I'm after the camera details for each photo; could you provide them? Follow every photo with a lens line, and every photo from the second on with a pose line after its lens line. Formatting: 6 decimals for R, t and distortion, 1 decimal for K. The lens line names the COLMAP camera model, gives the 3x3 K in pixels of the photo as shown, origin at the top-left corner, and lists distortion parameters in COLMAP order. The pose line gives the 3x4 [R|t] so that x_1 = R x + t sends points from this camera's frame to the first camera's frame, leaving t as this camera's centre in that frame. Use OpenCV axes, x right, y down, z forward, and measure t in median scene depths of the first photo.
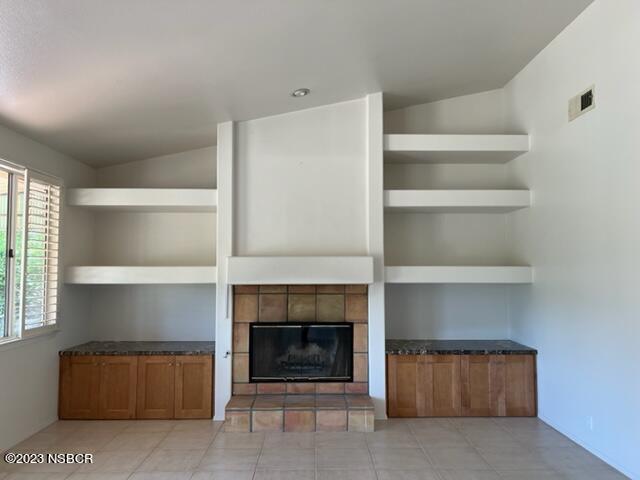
lens RADIAL K [[487.7, 0, 322.8], [0, 487.7, 242.8], [0, 0, 1]] dist [0.053960, -0.056731]
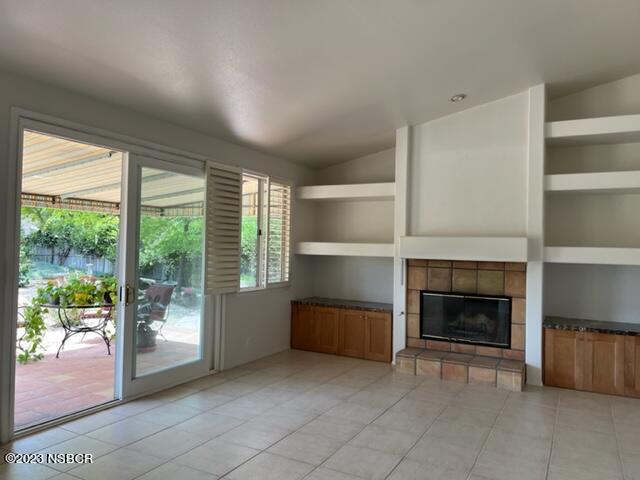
lens RADIAL K [[487.7, 0, 317.5], [0, 487.7, 237.3], [0, 0, 1]] dist [0.053960, -0.056731]
pose [[0.867349, 0.010697, -0.497586, 0.236078], [0.002121, 0.999680, 0.025188, -0.000597], [0.497696, -0.022902, 0.867049, -0.189564]]
